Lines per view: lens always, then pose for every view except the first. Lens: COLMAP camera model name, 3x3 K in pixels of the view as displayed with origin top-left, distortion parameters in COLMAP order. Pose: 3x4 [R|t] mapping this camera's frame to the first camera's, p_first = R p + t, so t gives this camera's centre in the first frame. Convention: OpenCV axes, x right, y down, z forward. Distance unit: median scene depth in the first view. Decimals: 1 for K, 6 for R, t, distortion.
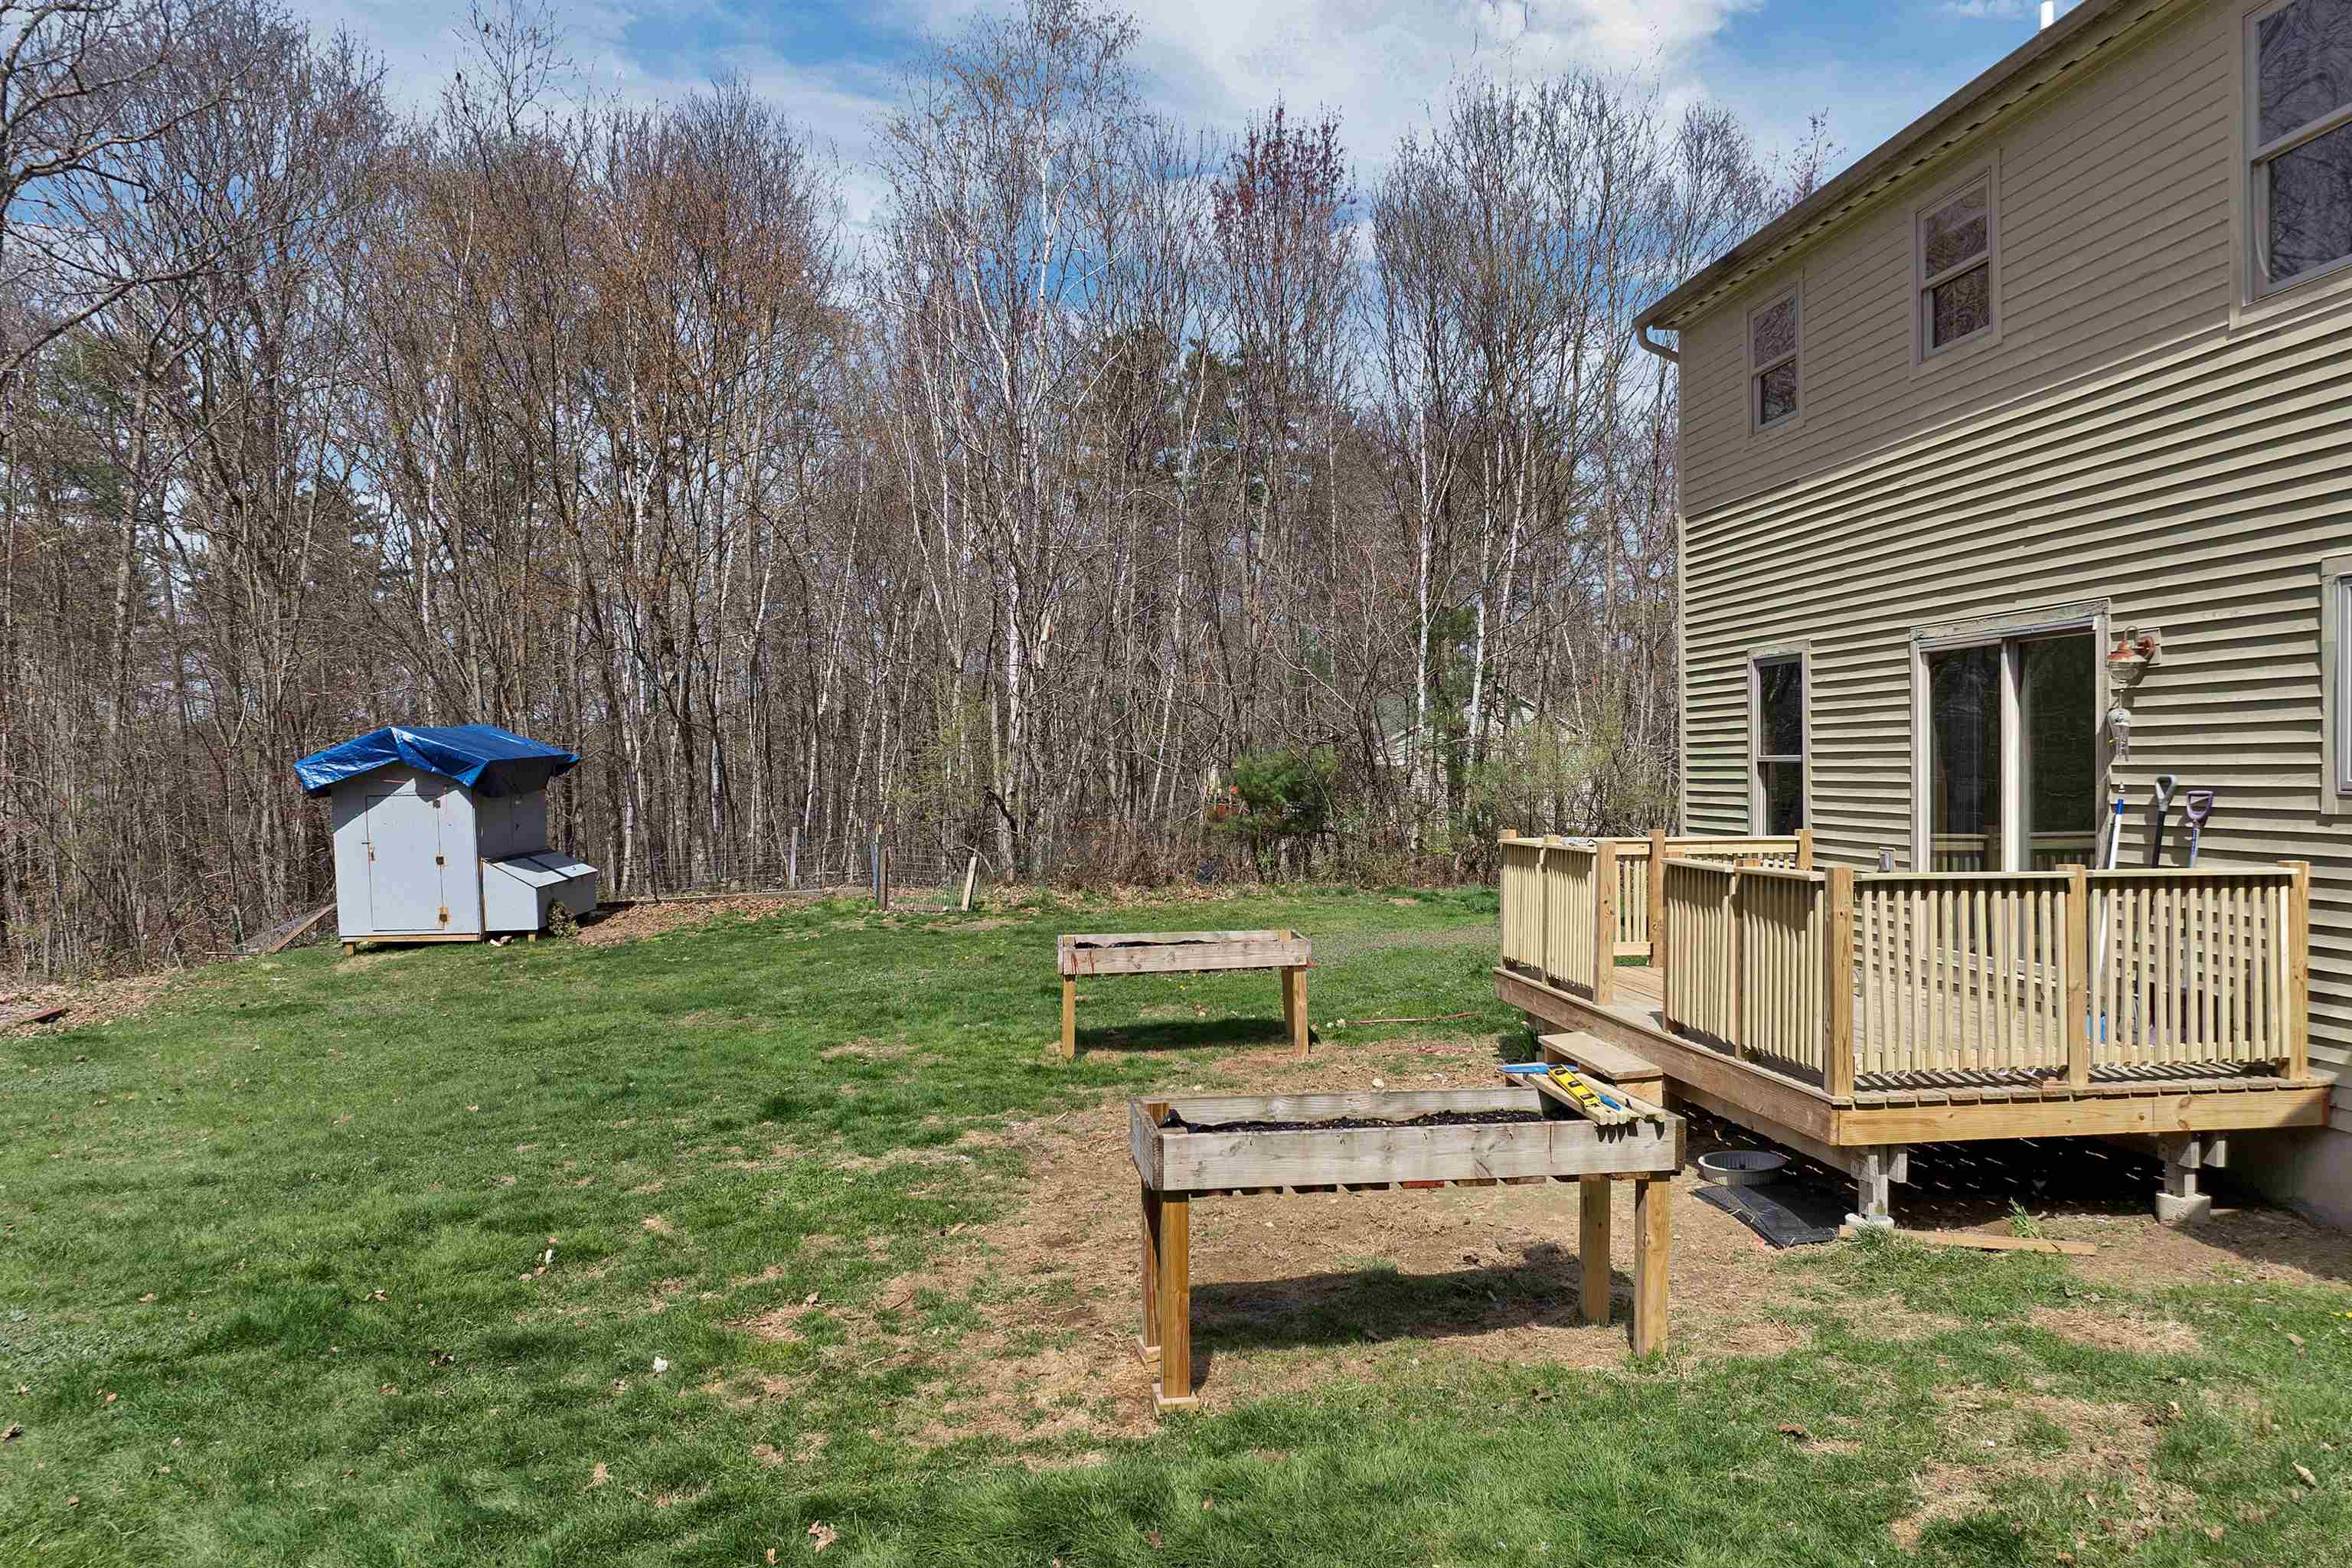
lens RADIAL K [[1667.6, 0, 1176.0], [0, 1667.6, 784.0], [0, 0, 1]] dist [-0.034149, 0.000740]
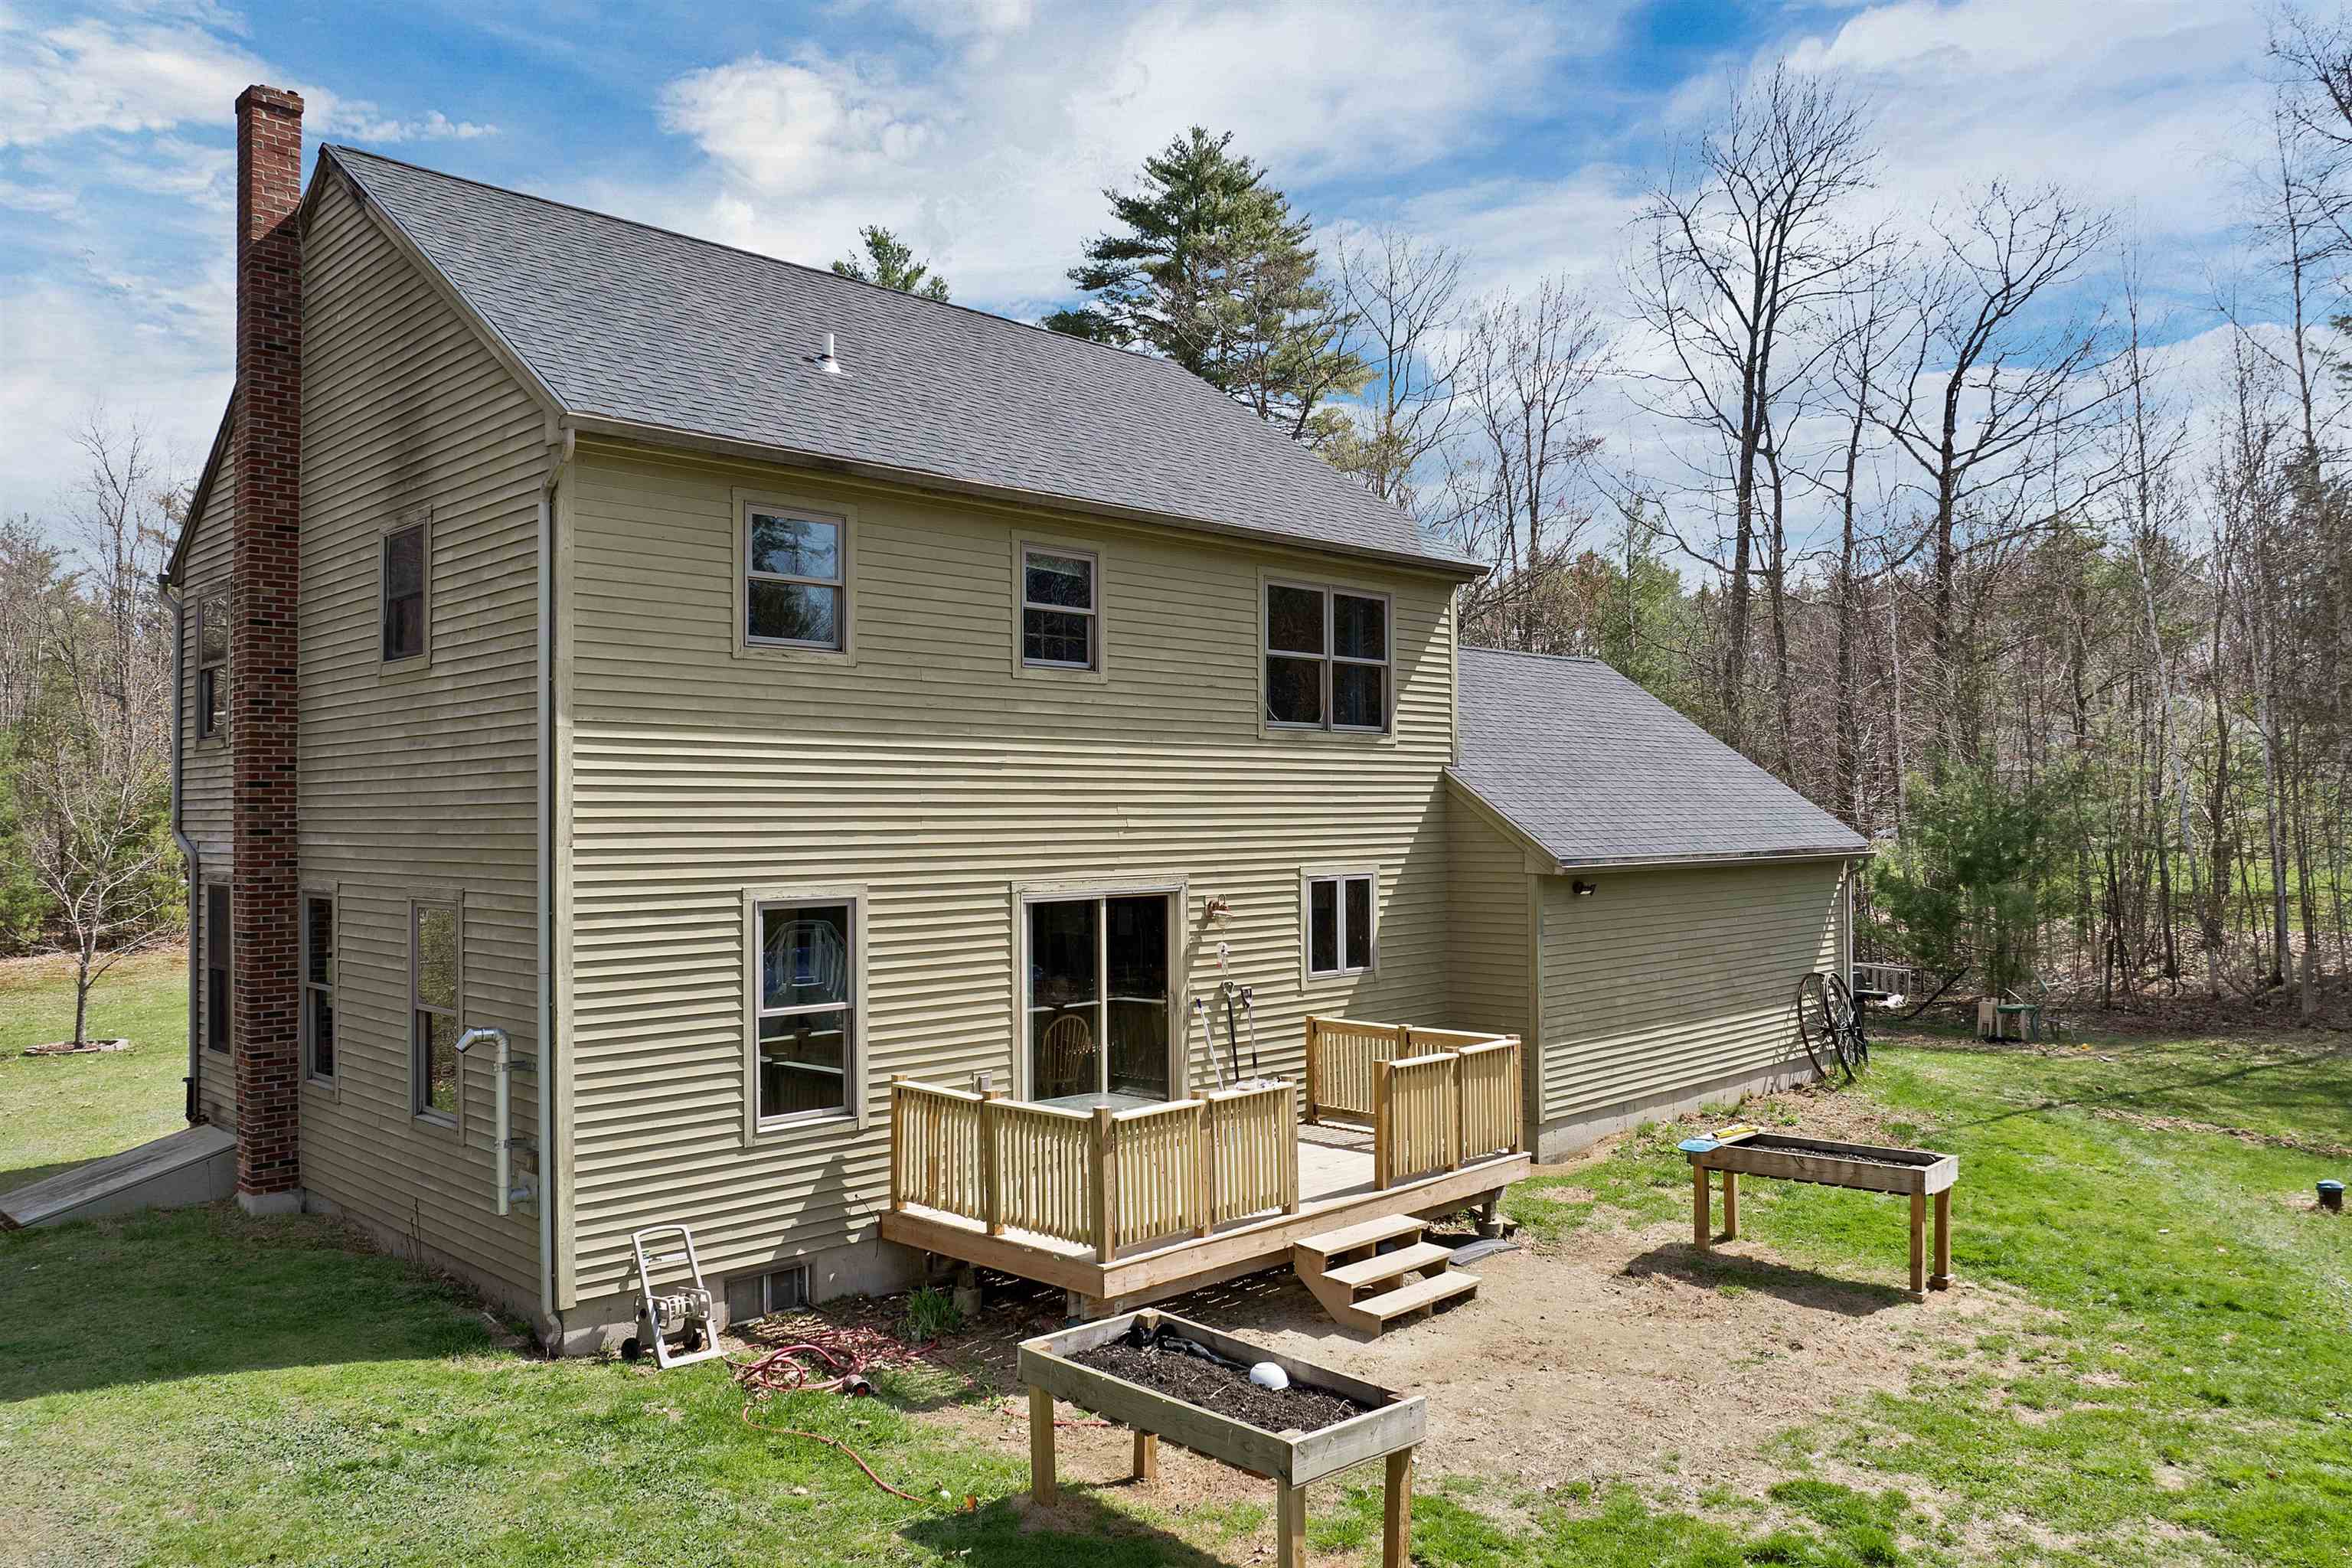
lens RADIAL K [[1667.6, 0, 1176.0], [0, 1667.6, 784.0], [0, 0, 1]] dist [-0.034149, 0.000740]
pose [[-0.626710, 0.024031, 0.778882, -0.645562], [0.017452, 0.999707, -0.016801, -0.160570], [-0.779057, 0.003064, -0.626945, 1.868074]]
